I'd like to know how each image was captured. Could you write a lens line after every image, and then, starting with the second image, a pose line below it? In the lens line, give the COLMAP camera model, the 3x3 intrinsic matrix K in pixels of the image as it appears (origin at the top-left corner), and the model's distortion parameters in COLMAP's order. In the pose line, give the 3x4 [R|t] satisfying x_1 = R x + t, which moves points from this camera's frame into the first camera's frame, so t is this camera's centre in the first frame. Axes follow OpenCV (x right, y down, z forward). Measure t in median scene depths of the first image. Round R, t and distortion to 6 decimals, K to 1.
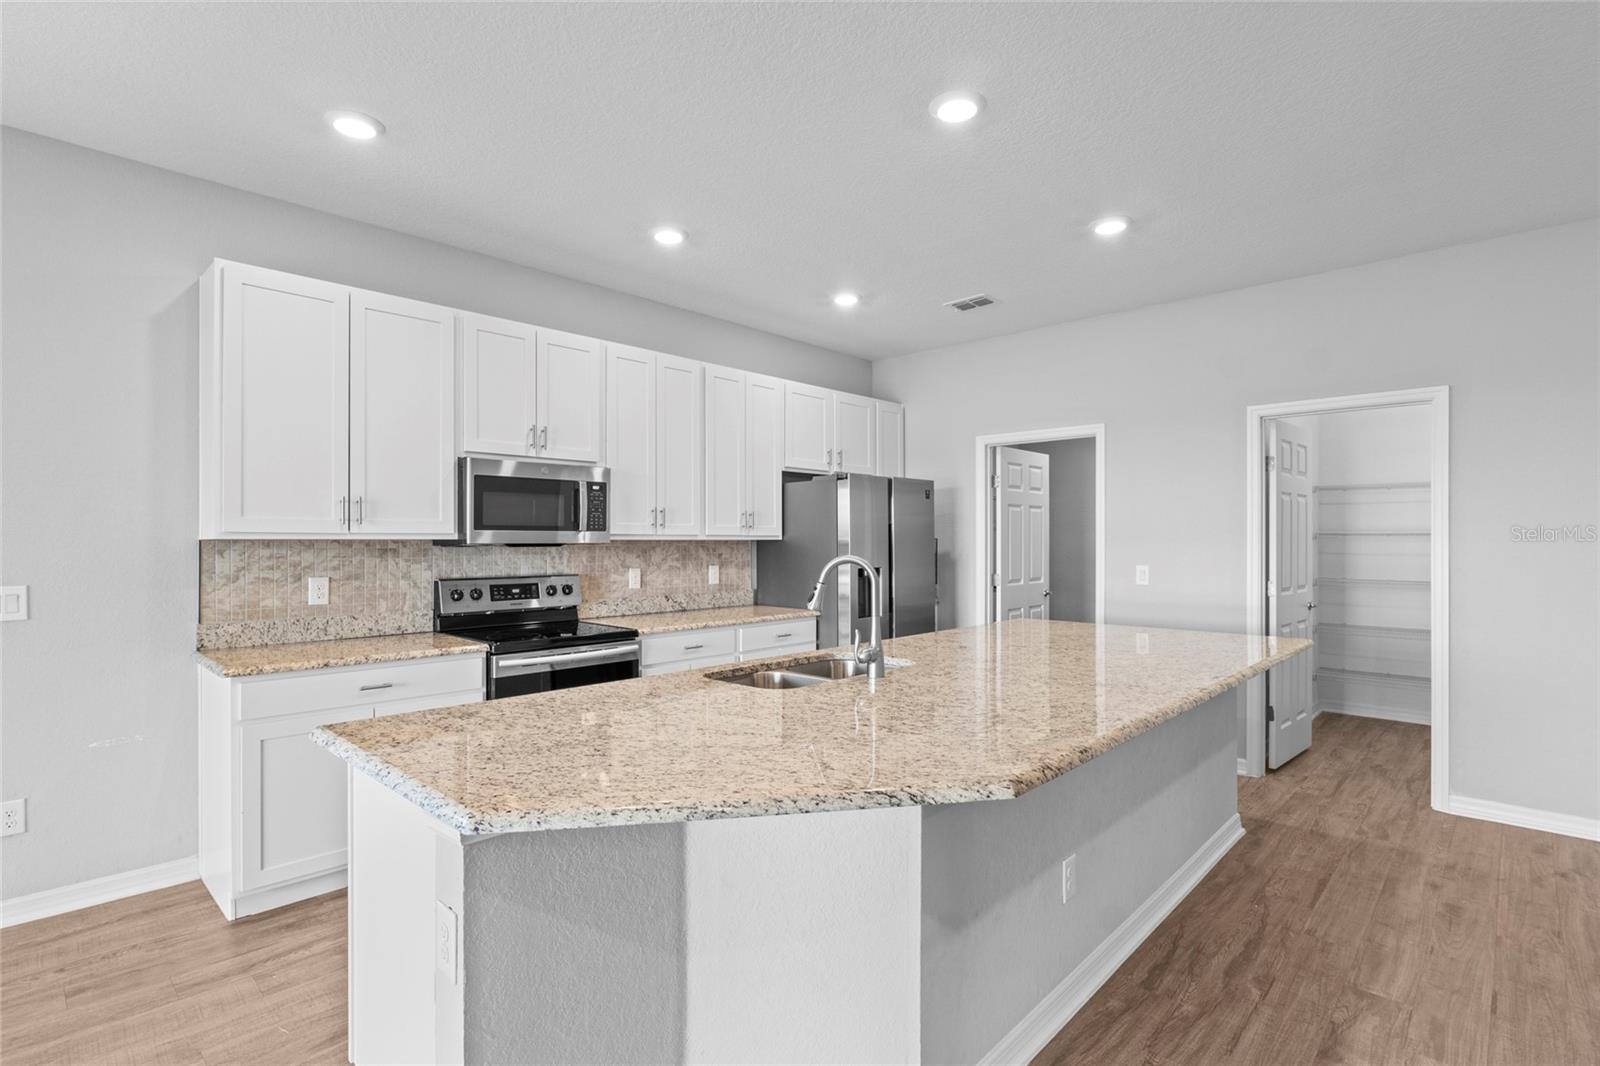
lens RADIAL K [[768.0, 0, 789.0], [0, 768.0, 535.6], [0, 0, 1]] dist [-0.007797, 0.001579]
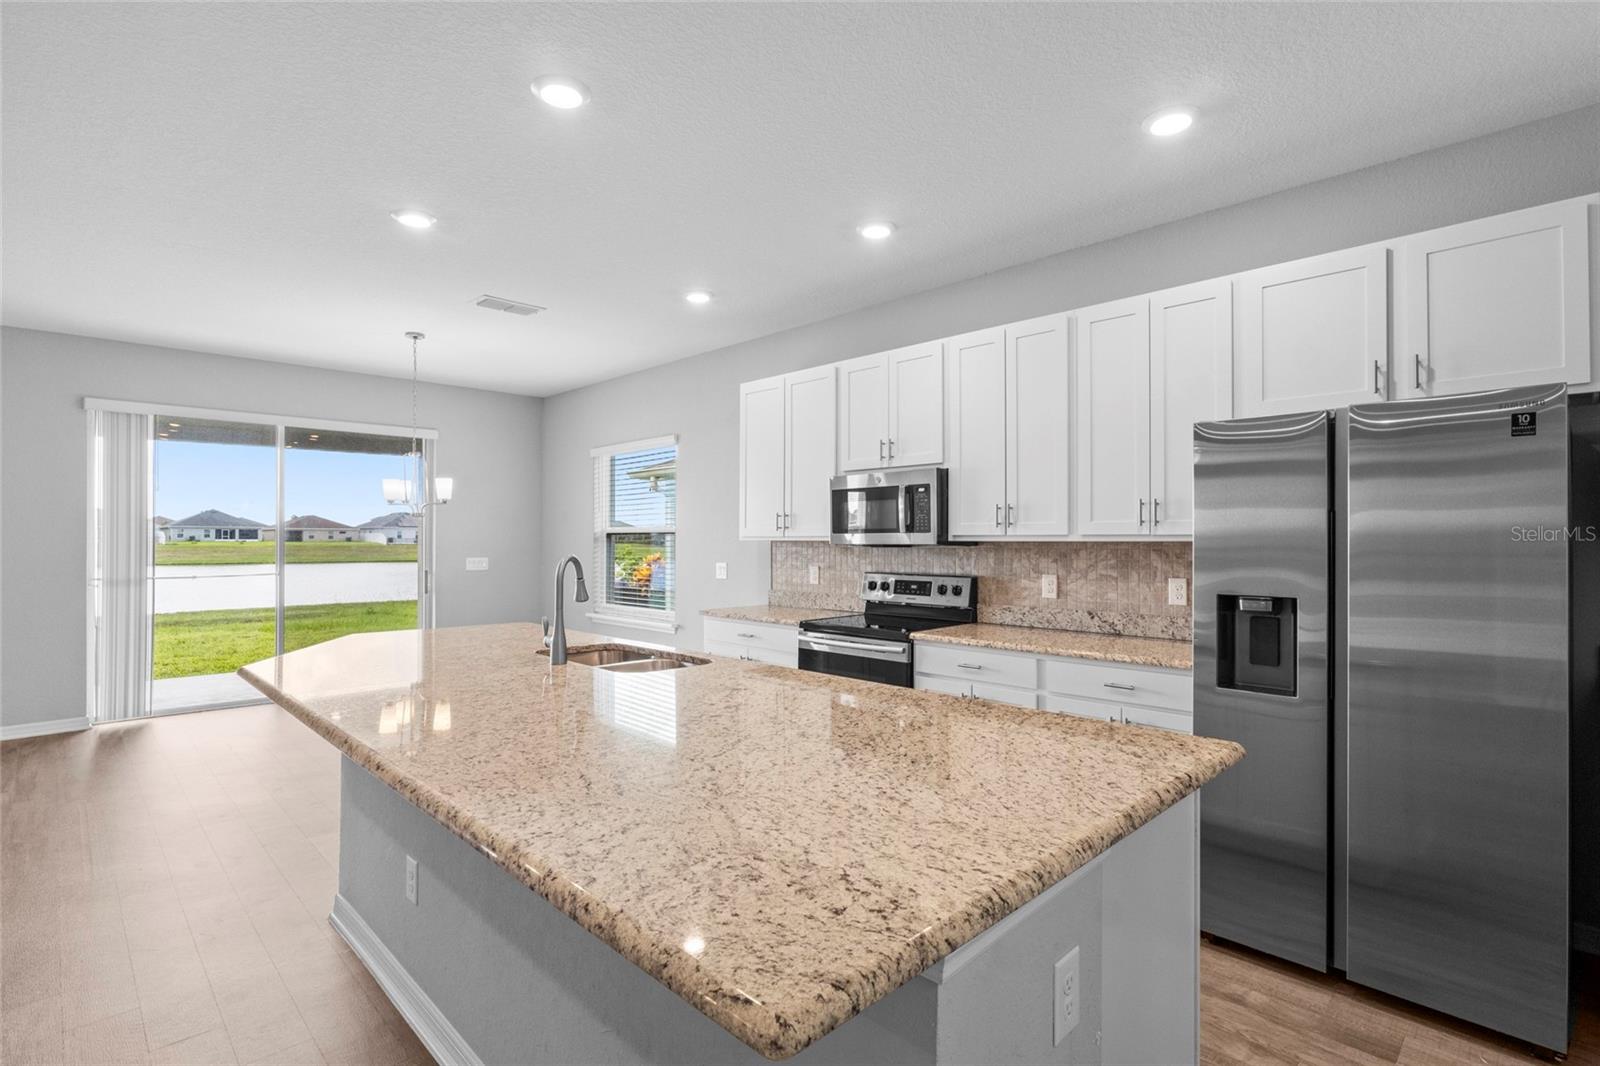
lens RADIAL K [[768.0, 0, 784.4], [0, 768.0, 535.8], [0, 0, 1]] dist [-0.007797, 0.001579]
pose [[-0.033320, -0.003442, -0.999439, 0.747047], [0.007446, 0.999965, -0.003692, 0.000399], [0.999417, -0.007564, -0.033294, 0.829517]]
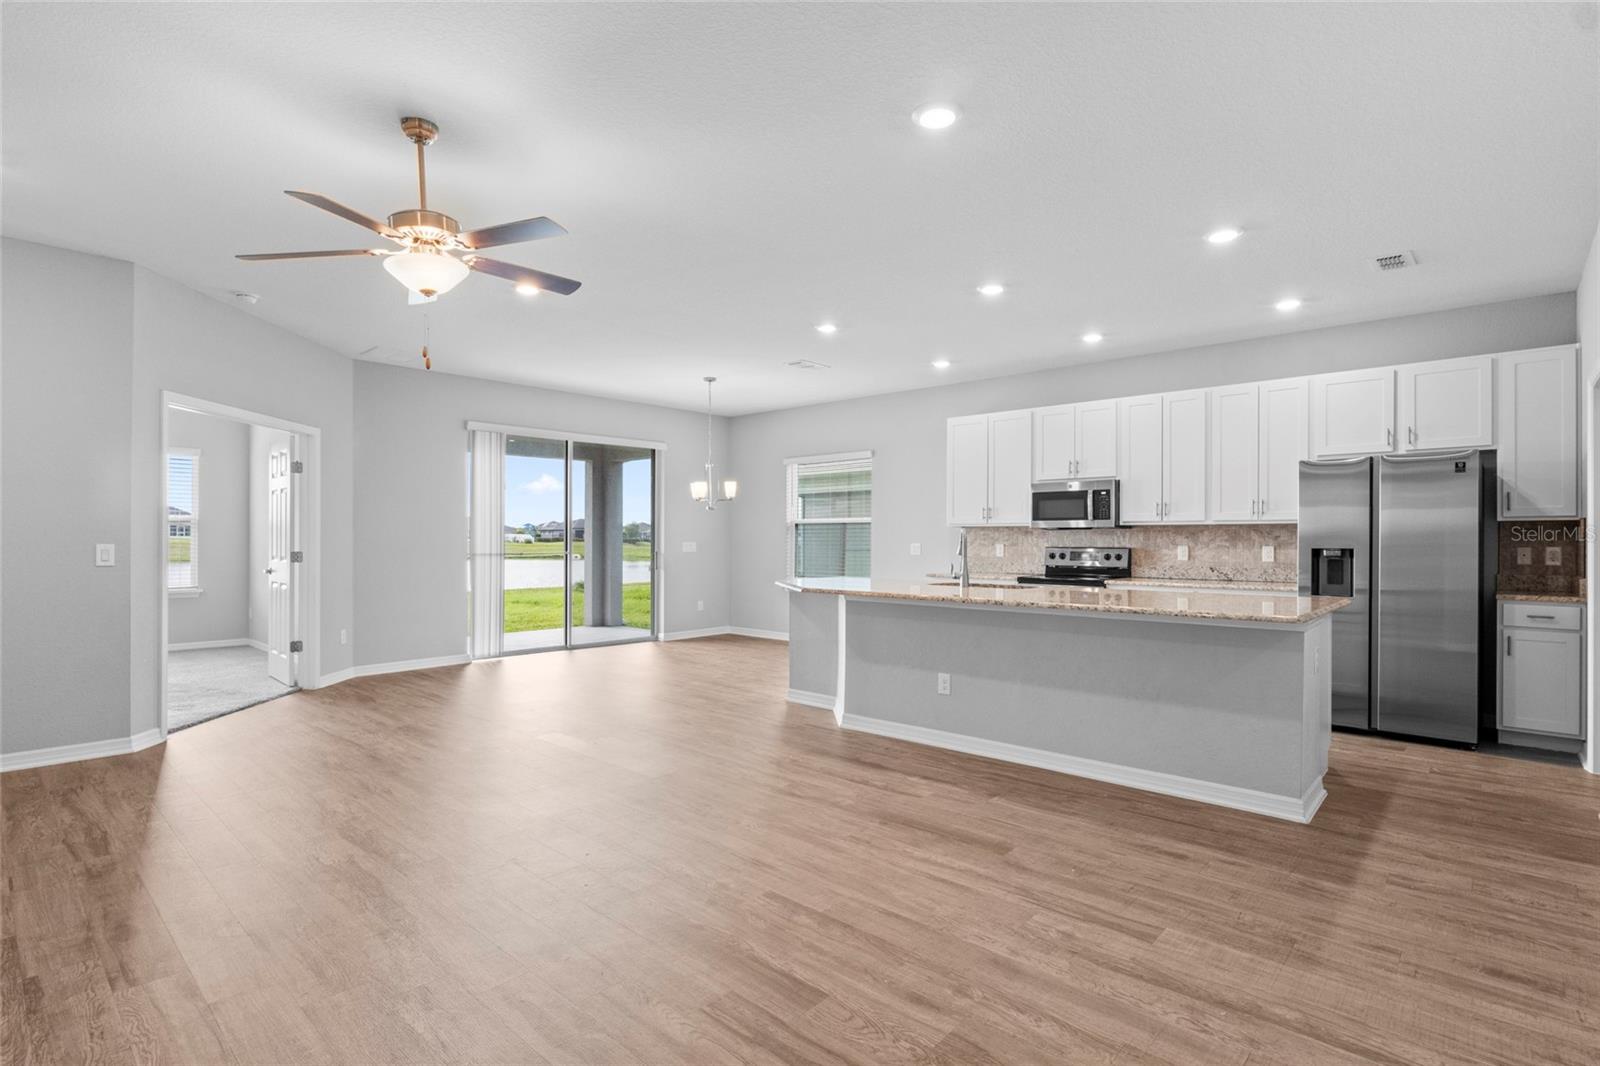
lens RADIAL K [[768.0, 0, 799.2], [0, 768.0, 539.1], [0, 0, 1]] dist [-0.007797, 0.001579]
pose [[0.025758, 0.001245, -0.999667, 1.316508], [0.004733, 0.999988, 0.001368, 0.028700], [0.999657, -0.004766, 0.025752, 0.306738]]
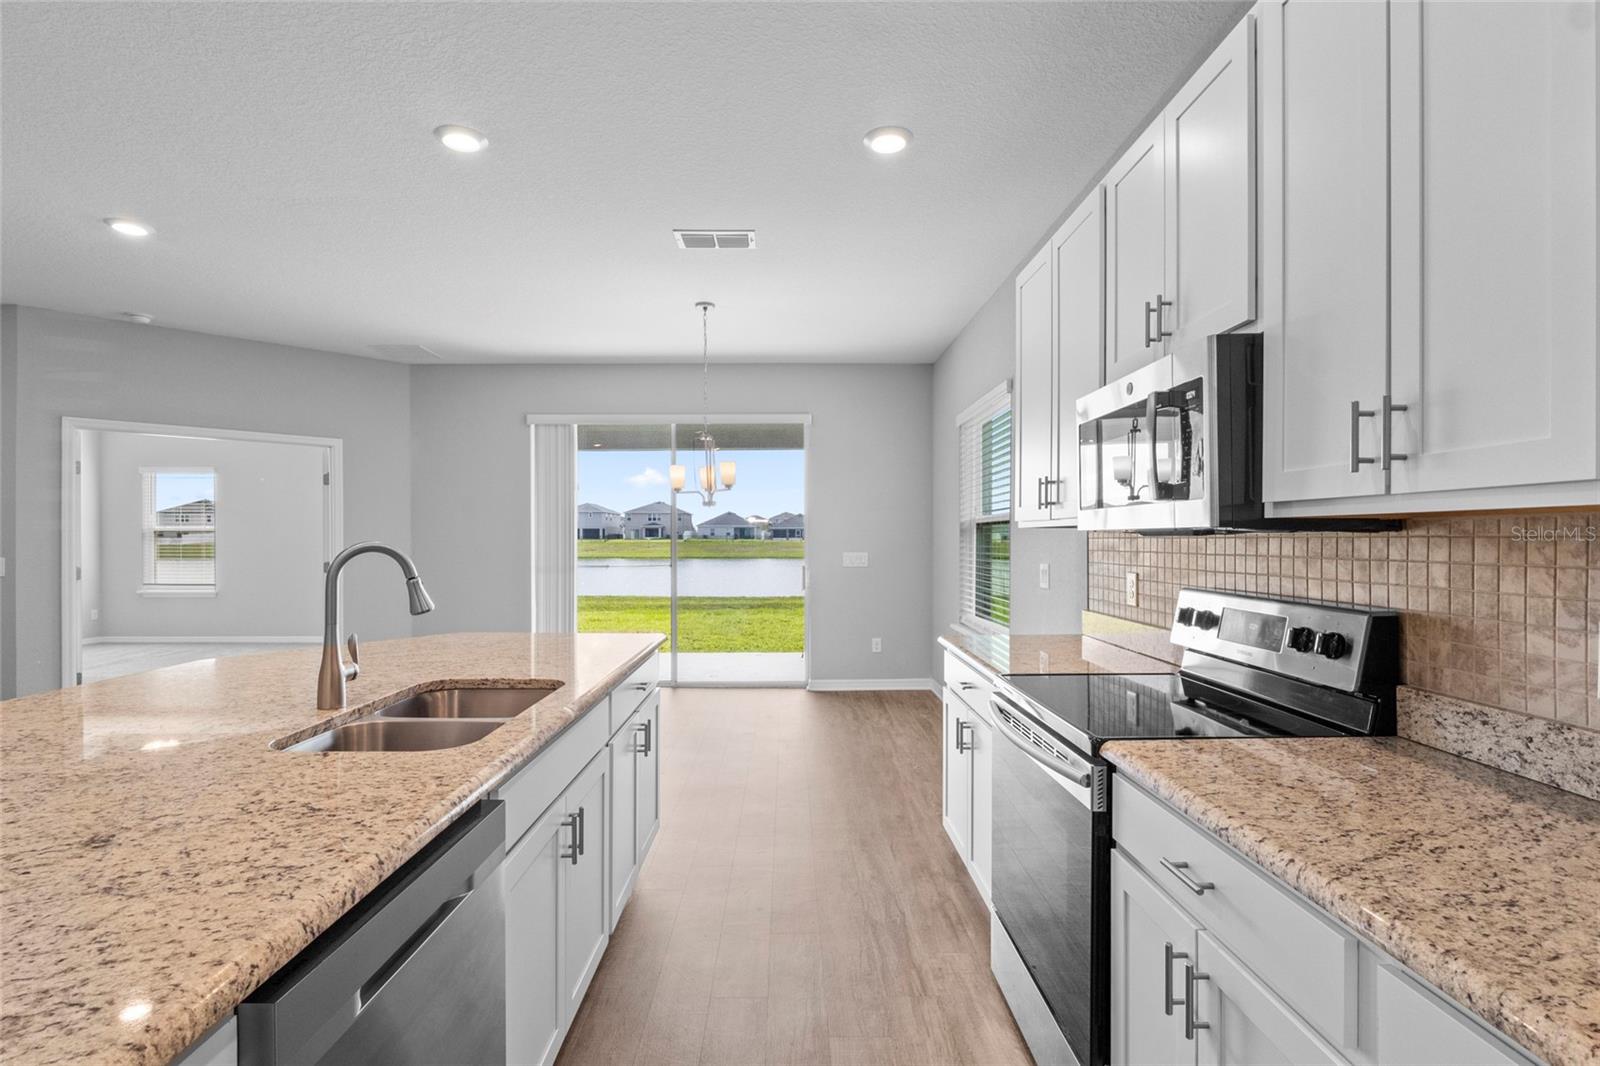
lens RADIAL K [[768.0, 0, 797.6], [0, 768.0, 539.8], [0, 0, 1]] dist [-0.007797, 0.001579]
pose [[-0.708238, 0.003519, -0.705965, 0.190016], [0.006813, 0.999975, -0.001850, 0.015078], [0.705941, -0.006120, -0.708244, 1.113471]]
